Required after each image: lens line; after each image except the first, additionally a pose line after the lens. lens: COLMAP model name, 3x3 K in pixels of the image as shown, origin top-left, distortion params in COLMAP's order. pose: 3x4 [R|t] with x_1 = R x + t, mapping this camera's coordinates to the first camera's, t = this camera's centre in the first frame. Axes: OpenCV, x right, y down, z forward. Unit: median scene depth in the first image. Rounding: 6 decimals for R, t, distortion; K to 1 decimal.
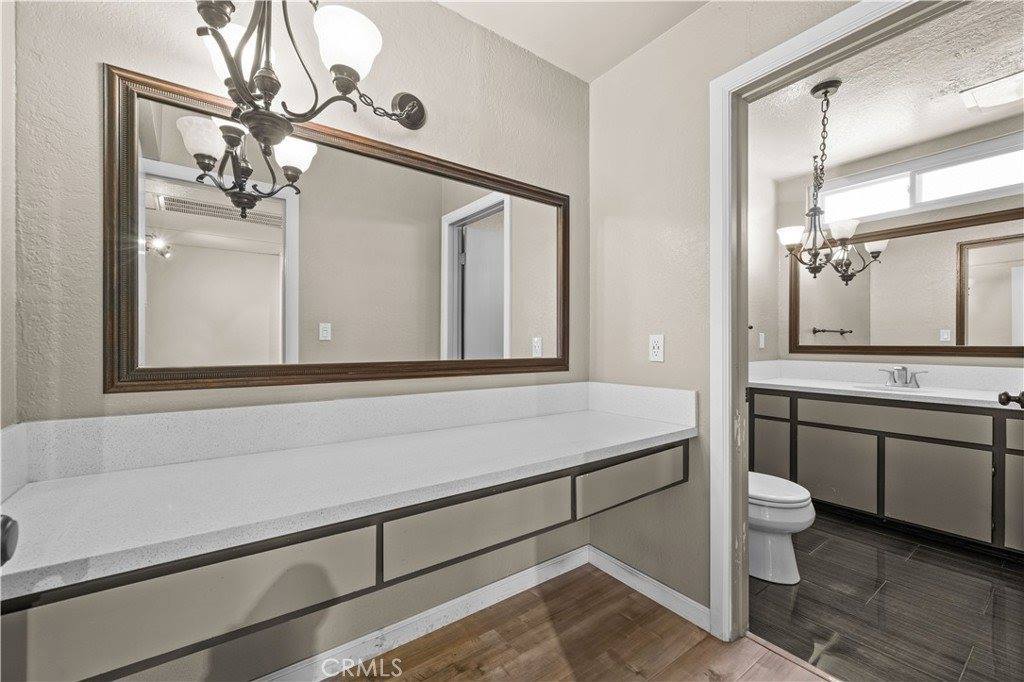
lens RADIAL K [[425.2, 0, 516.8], [0, 425.2, 344.4], [0, 0, 1]] dist [-0.001175, 0.000190]
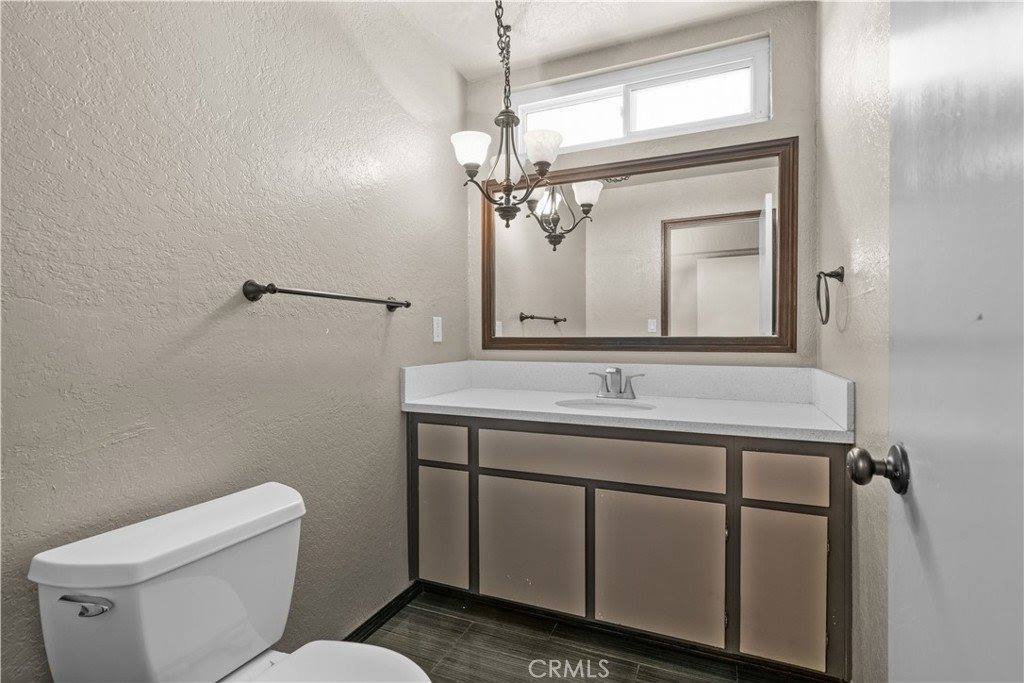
lens RADIAL K [[478.9, 0, 512.0], [0, 478.9, 341.5], [0, 0, 1]] dist [0.002390, 0.000401]
pose [[0.864479, -0.008061, 0.502605, 0.345358], [0.004901, 0.999959, 0.007607, 0.003797], [-0.502646, -0.004113, 0.864483, 0.383660]]
